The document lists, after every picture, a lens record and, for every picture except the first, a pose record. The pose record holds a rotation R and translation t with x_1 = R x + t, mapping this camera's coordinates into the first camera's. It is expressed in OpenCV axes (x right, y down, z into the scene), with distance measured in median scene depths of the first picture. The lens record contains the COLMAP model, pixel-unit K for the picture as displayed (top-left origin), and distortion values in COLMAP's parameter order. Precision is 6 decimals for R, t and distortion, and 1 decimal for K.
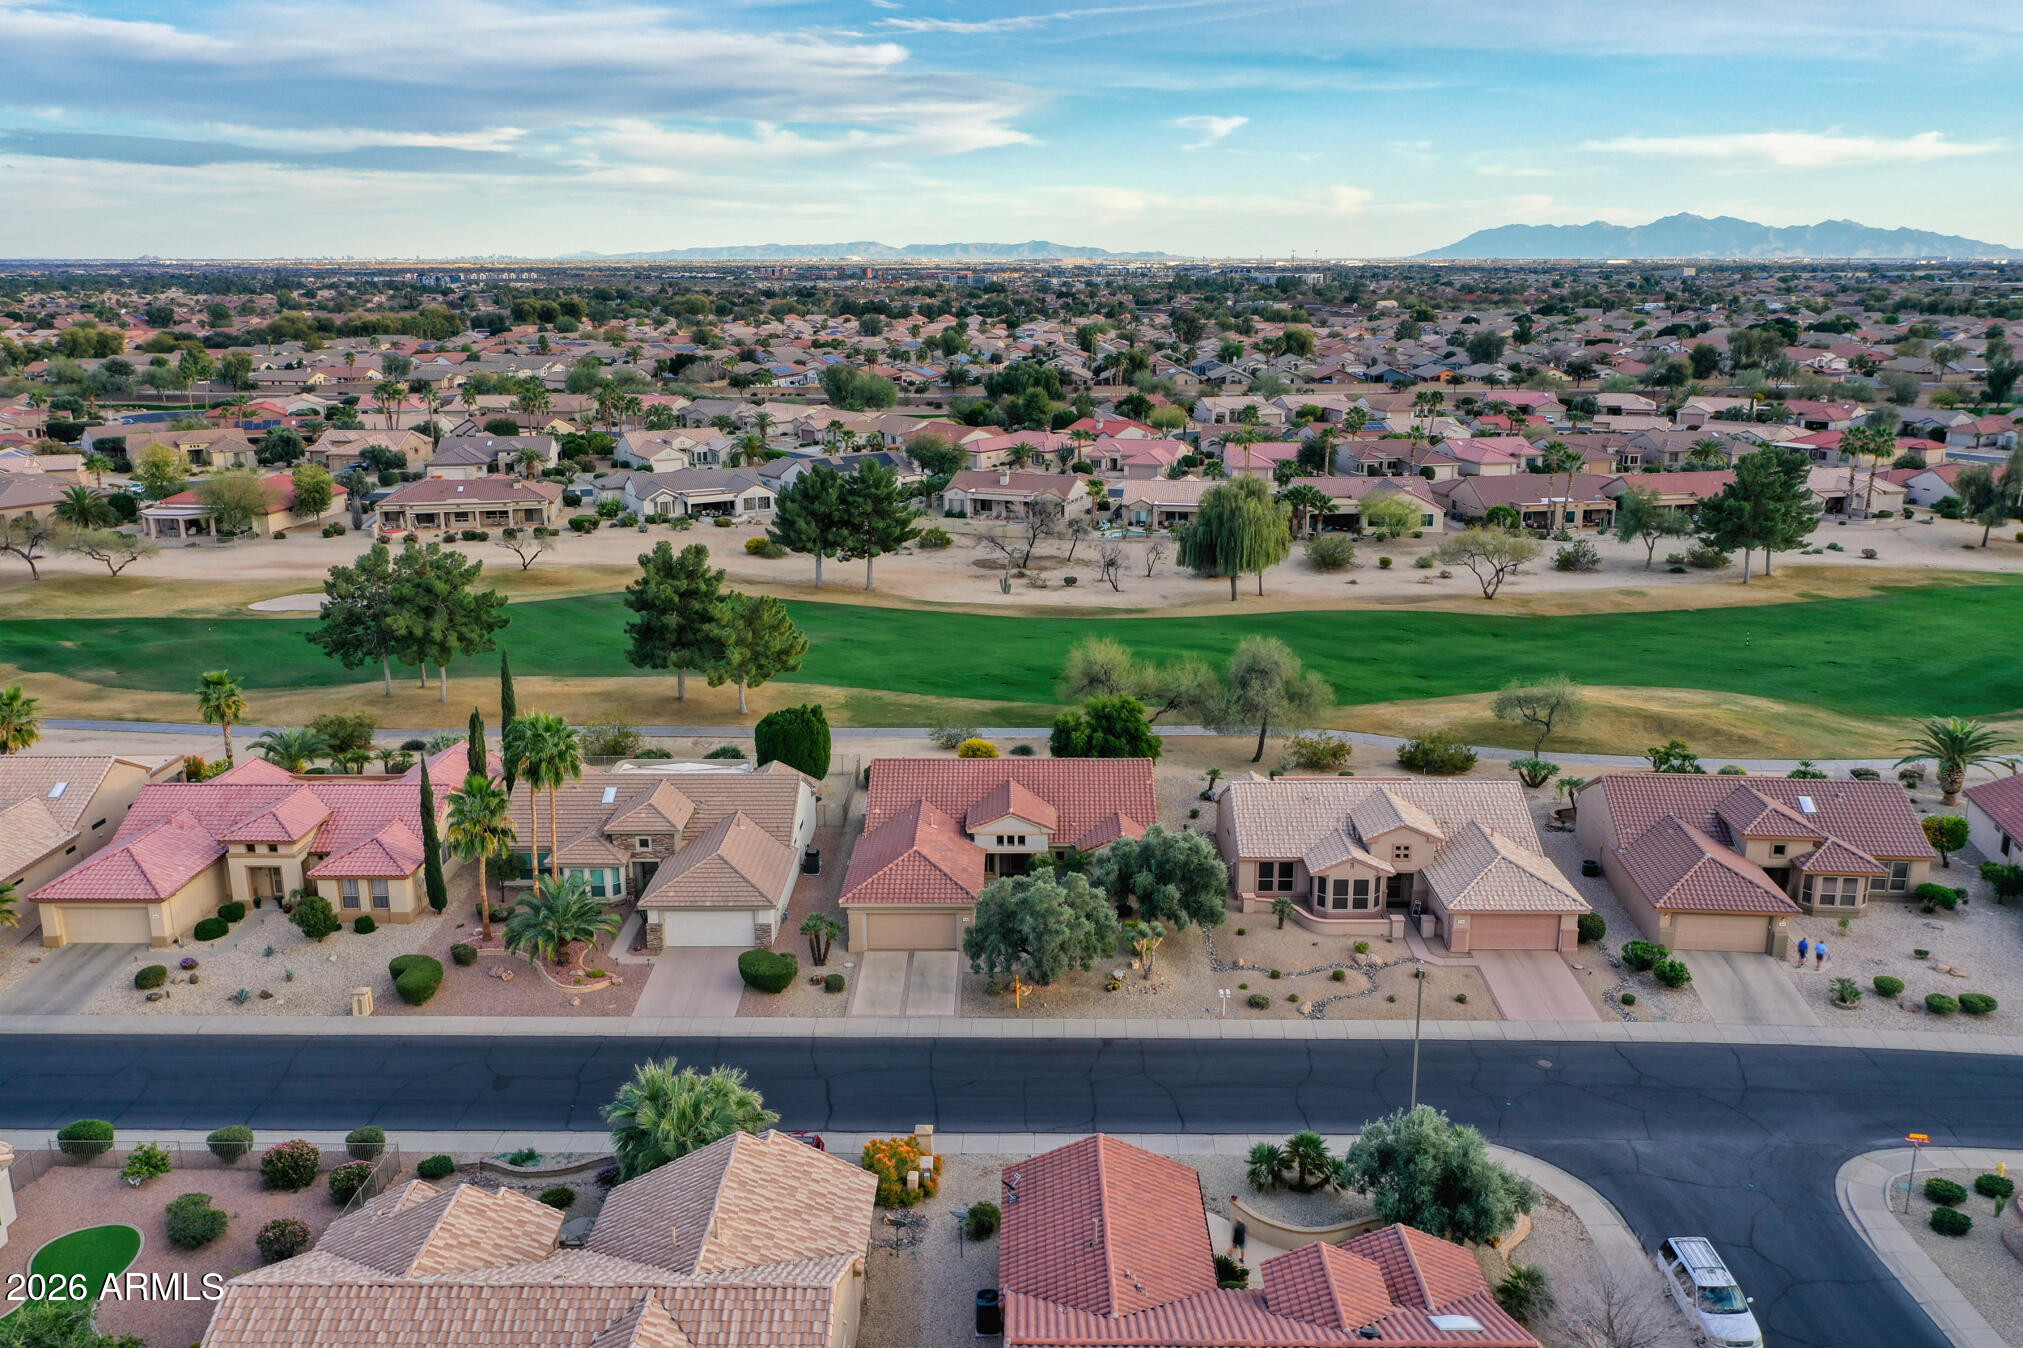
lens RADIAL K [[1604.0, 0, 1015.3], [0, 1604.0, 684.9], [0, 0, 1]] dist [0.000844, -0.003225]
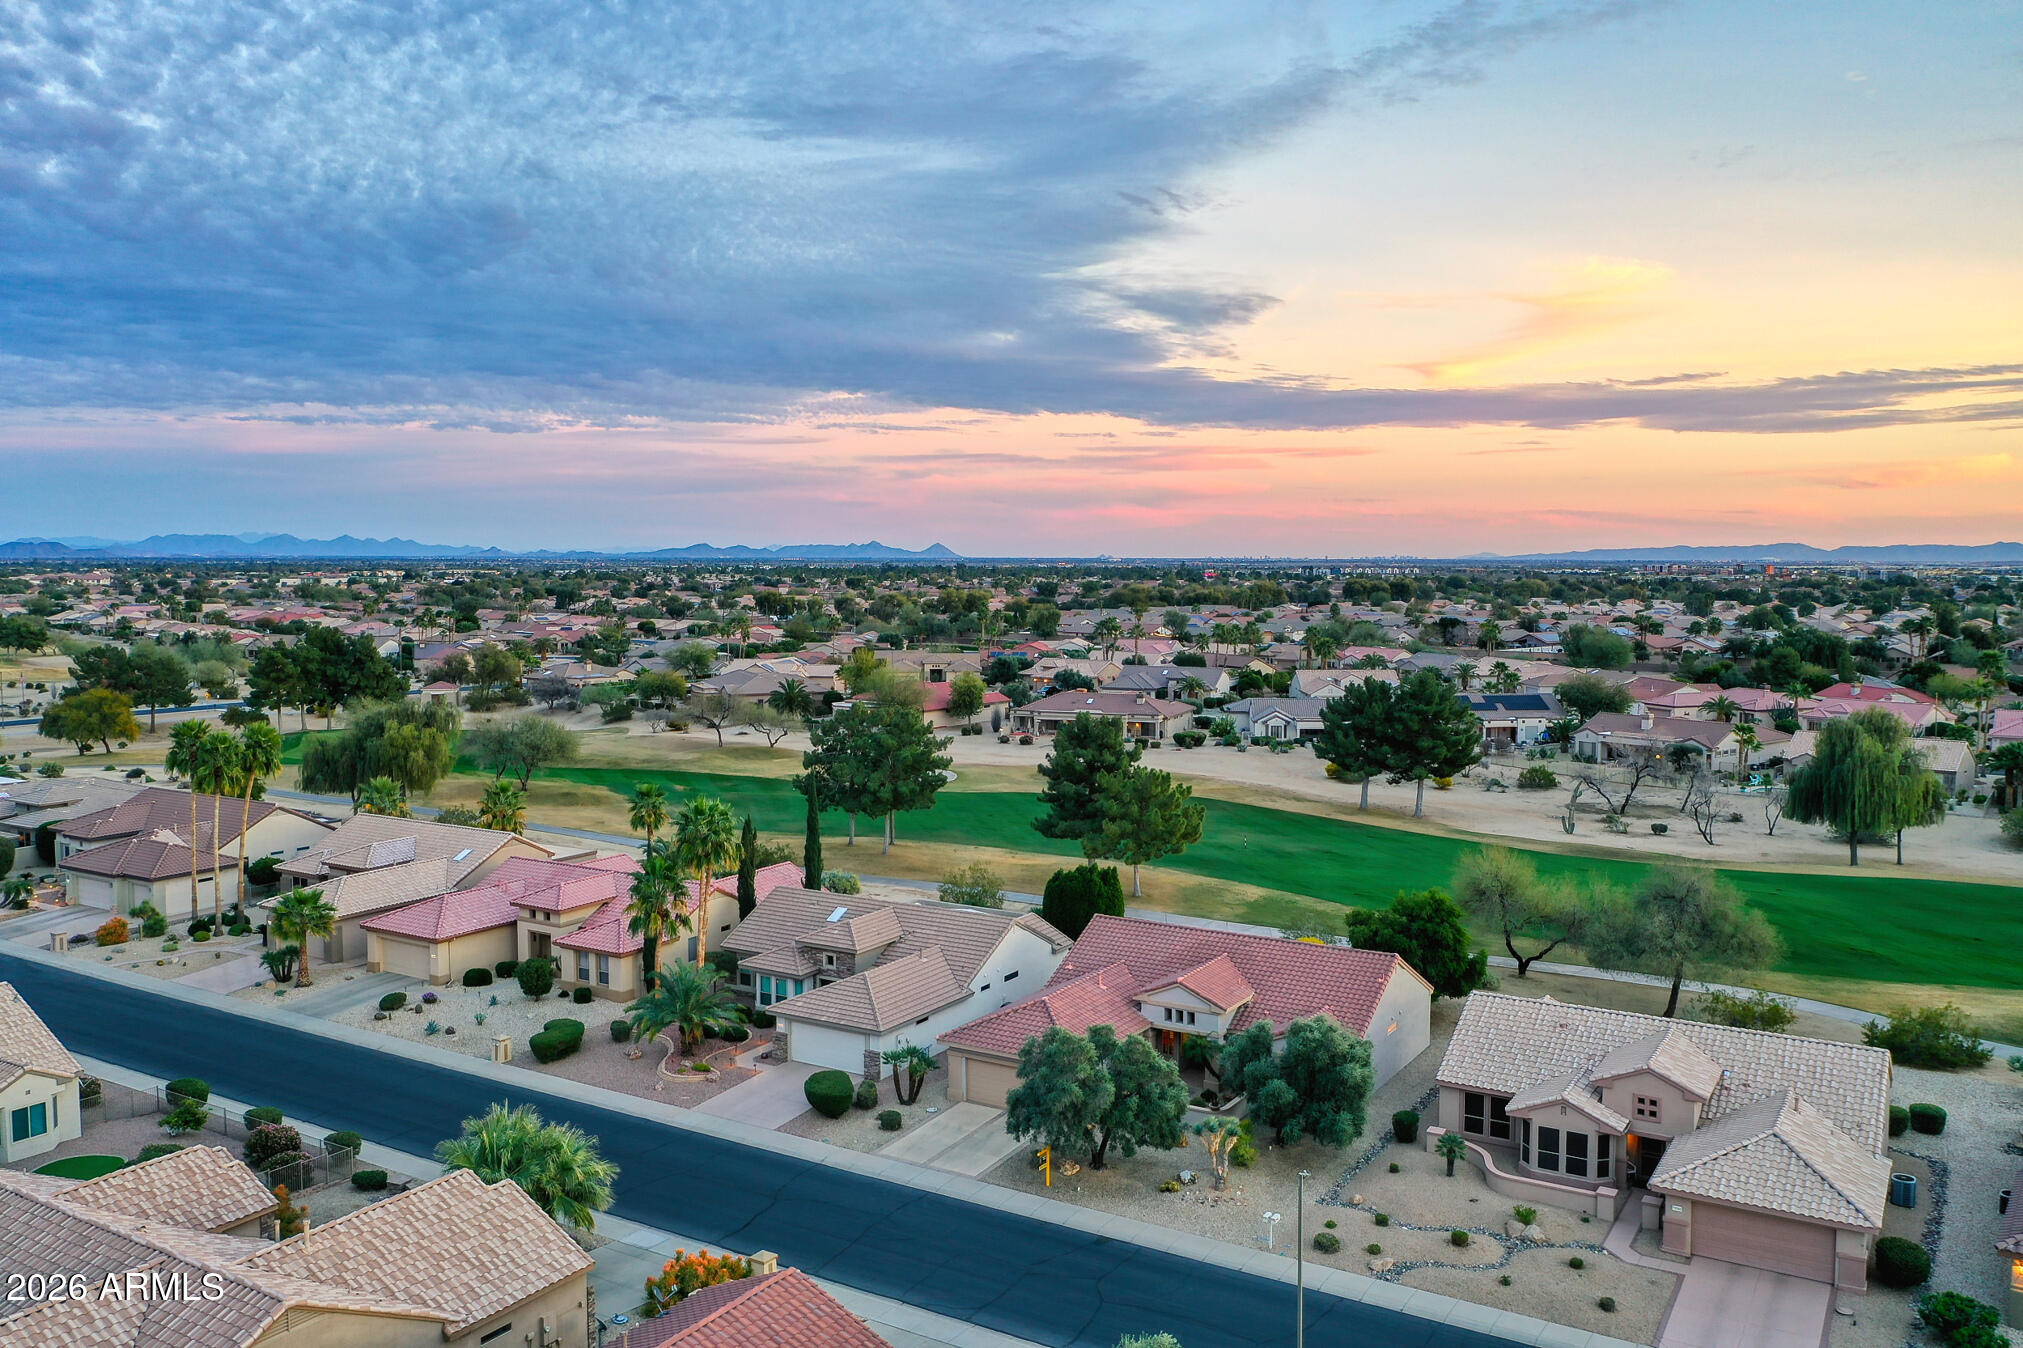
lens RADIAL K [[1604.0, 0, 1005.5], [0, 1604.0, 608.1], [0, 0, 1]] dist [0.000844, -0.003225]
pose [[0.854323, 0.019097, -0.519391, 0.288555], [-0.137238, 0.972146, -0.189994, 0.049140], [0.501296, 0.233597, 0.833148, 0.154457]]
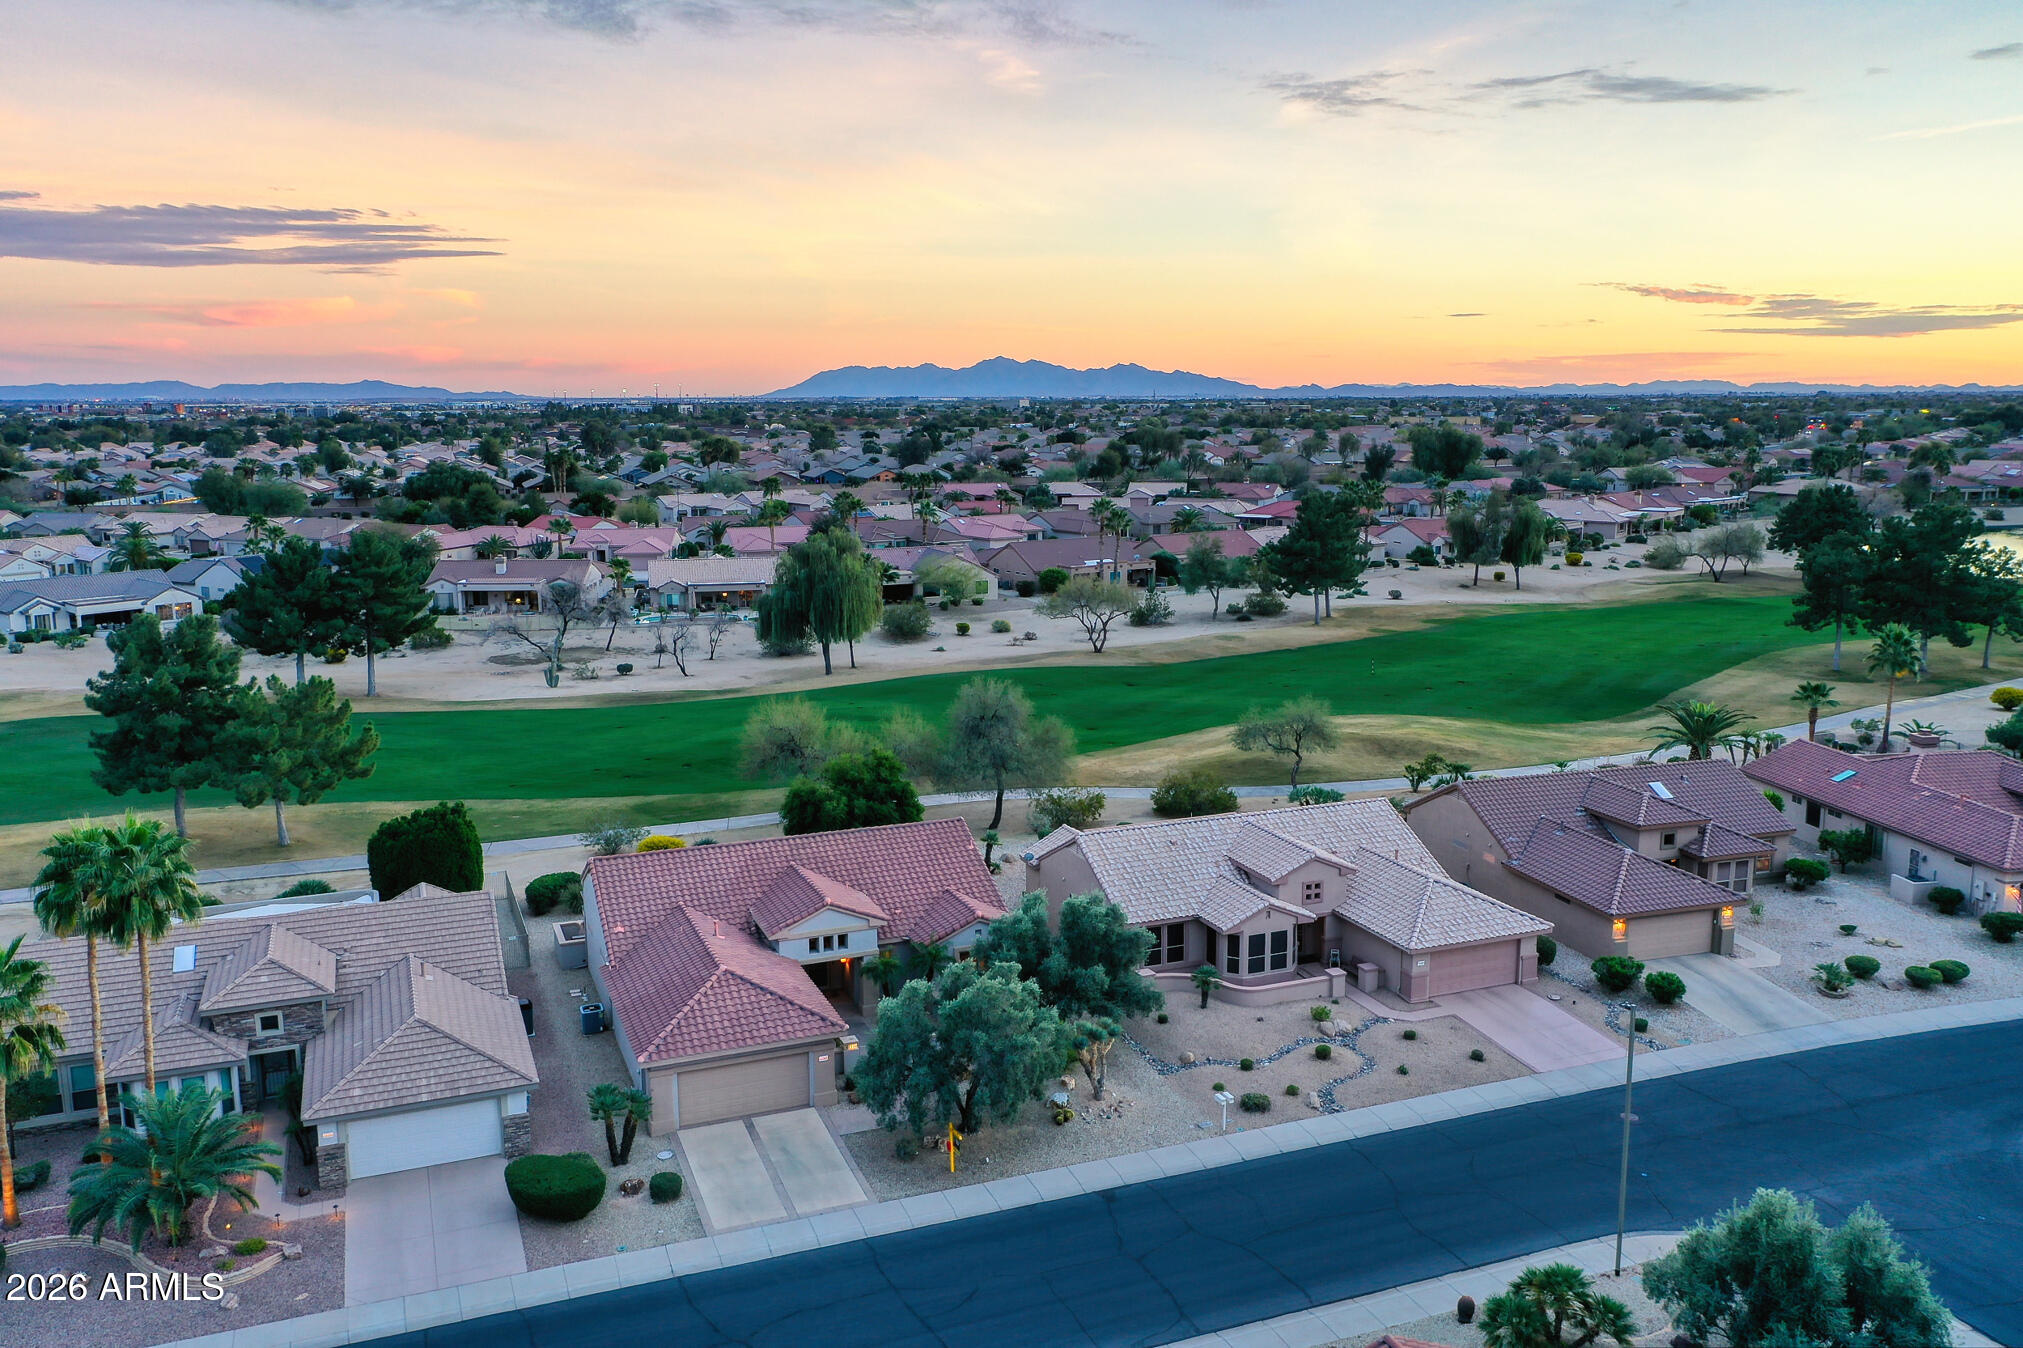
lens RADIAL K [[1604.0, 0, 1019.7], [0, 1604.0, 676.2], [0, 0, 1]] dist [0.000844, -0.003225]
pose [[0.923664, -0.068741, 0.376988, -0.150281], [0.101872, 0.992427, -0.068636, 0.029402], [-0.369414, 0.101801, 0.923672, 0.236572]]
